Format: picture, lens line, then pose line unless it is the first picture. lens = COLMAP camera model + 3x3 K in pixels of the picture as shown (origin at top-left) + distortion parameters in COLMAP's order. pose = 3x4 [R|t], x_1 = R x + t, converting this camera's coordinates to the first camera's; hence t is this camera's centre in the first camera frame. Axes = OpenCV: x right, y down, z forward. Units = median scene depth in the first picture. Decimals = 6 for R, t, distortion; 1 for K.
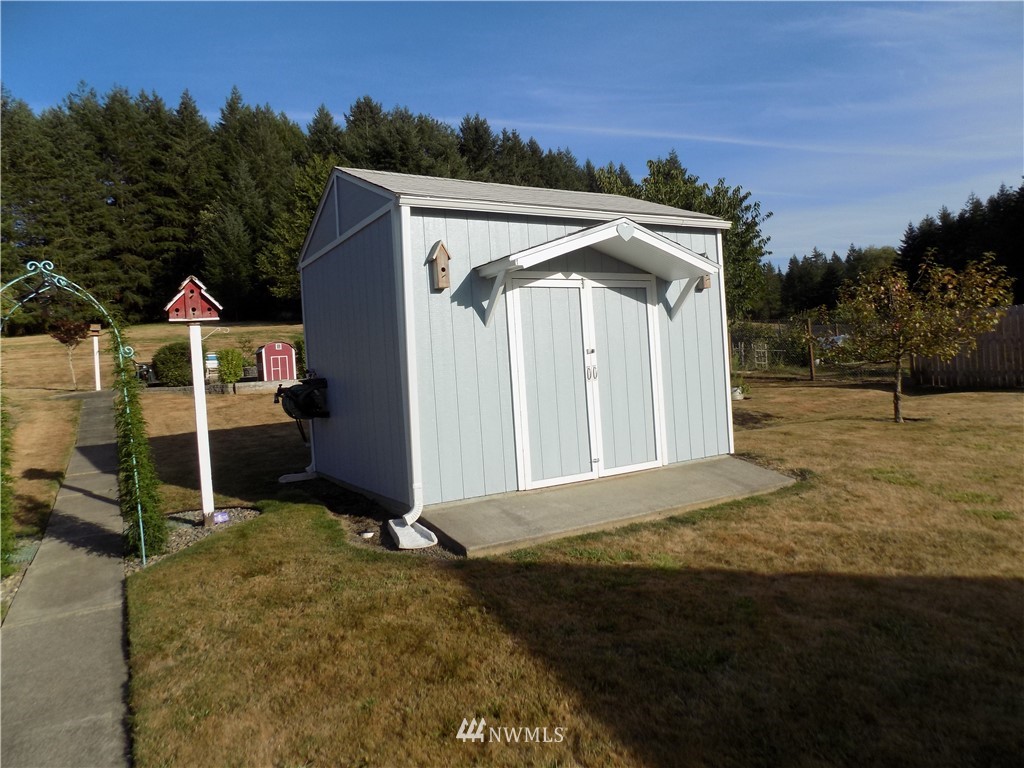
lens RADIAL K [[680.7, 0, 517.4], [0, 680.7, 376.7], [0, 0, 1]] dist [-0.079877, 0.073396]
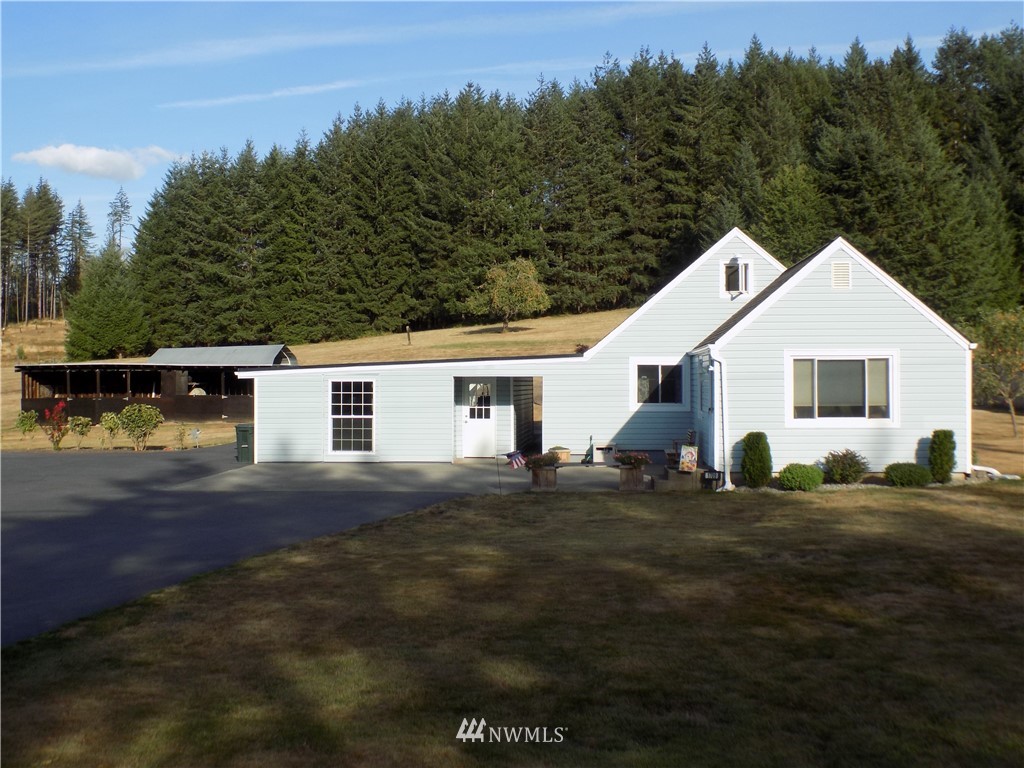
lens RADIAL K [[1116.1, 0, 514.9], [0, 1116.1, 367.8], [0, 0, 1]] dist [-0.030253, -0.004476]
pose [[0.795882, 0.057556, -0.602710, 0.273774], [-0.054709, 0.998235, 0.023083, -0.017077], [0.602975, 0.014602, 0.797627, -0.413802]]
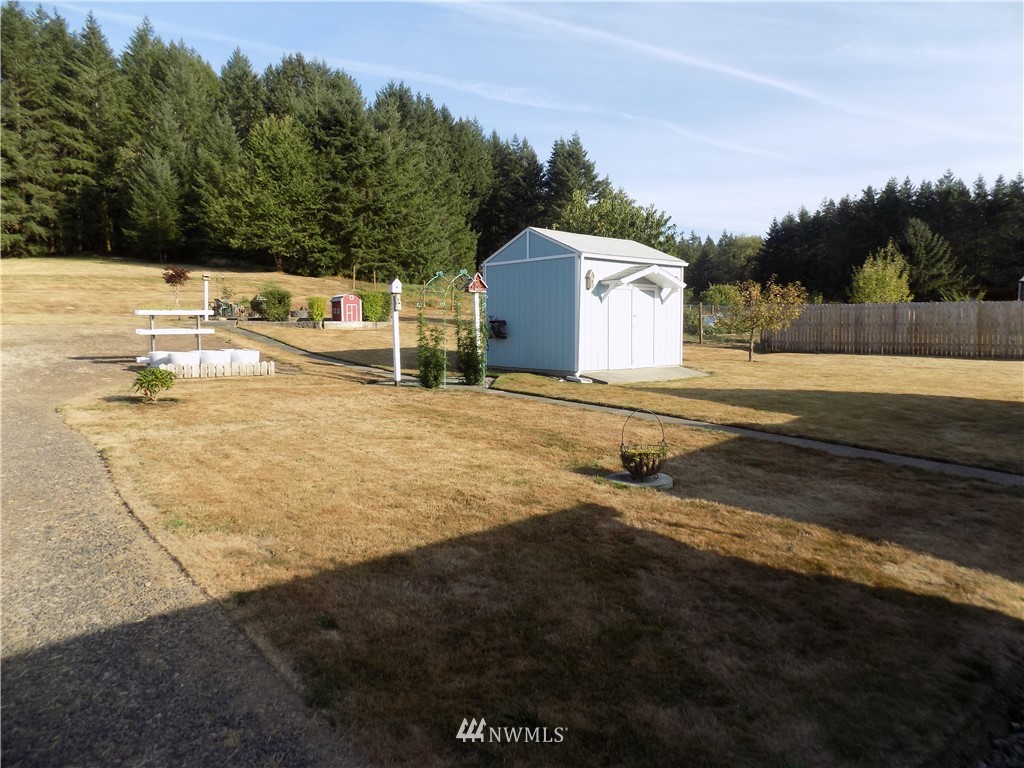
lens RADIAL K [[680.7, 0, 517.4], [0, 680.7, 376.7], [0, 0, 1]] dist [-0.079877, 0.073396]
pose [[0.982450, 0.047834, 0.180287, -0.051308], [-0.058027, 0.996976, 0.051693, 0.005430], [-0.177269, -0.061247, 0.982255, -0.092942]]
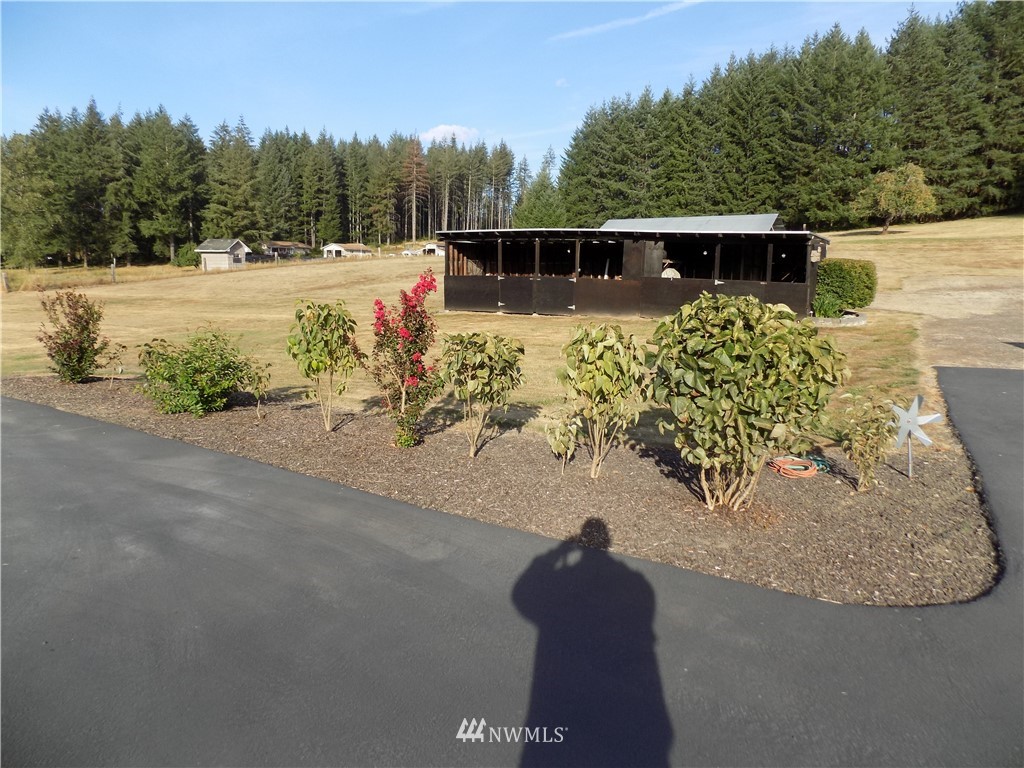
lens RADIAL K [[680.7, 0, 517.4], [0, 680.7, 376.7], [0, 0, 1]] dist [-0.079877, 0.073396]
pose [[0.512985, 0.210645, -0.832151, -0.006473], [-0.067784, 0.976337, 0.205357, 0.006339], [0.855717, -0.048939, 0.515124, -0.236768]]
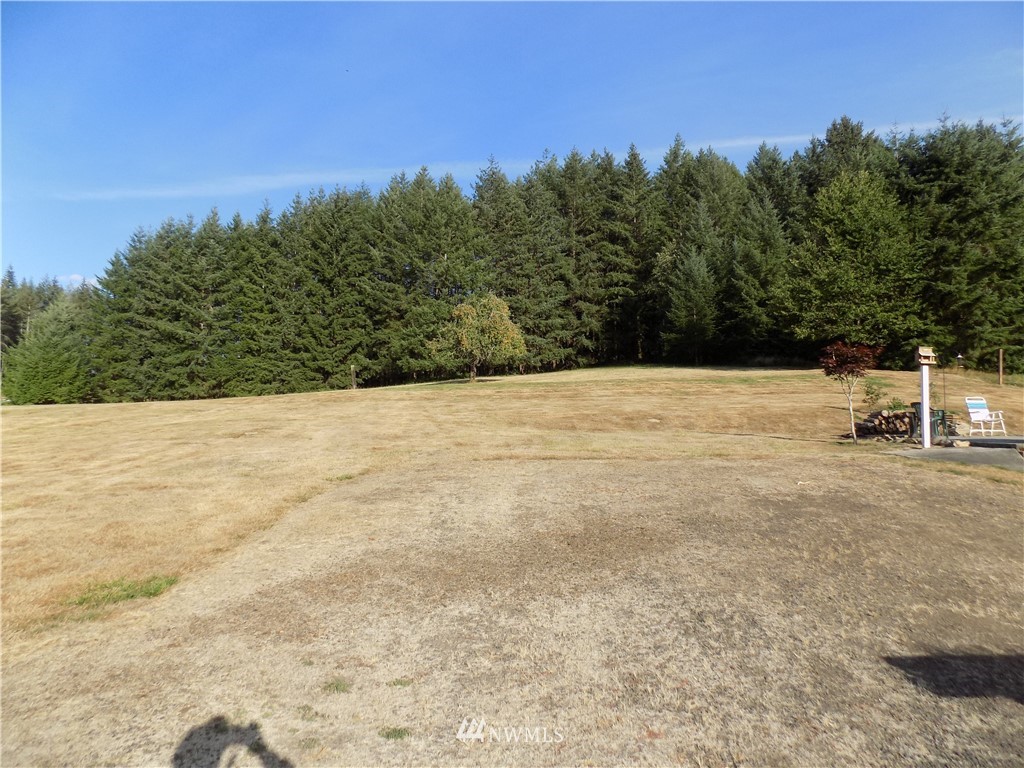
lens RADIAL K [[680.7, 0, 517.4], [0, 680.7, 376.7], [0, 0, 1]] dist [-0.079877, 0.073396]
pose [[0.862094, 0.022596, -0.506244, -0.131792], [-0.060642, 0.996427, -0.058793, 0.002902], [0.503107, 0.081385, 0.860384, 0.047177]]
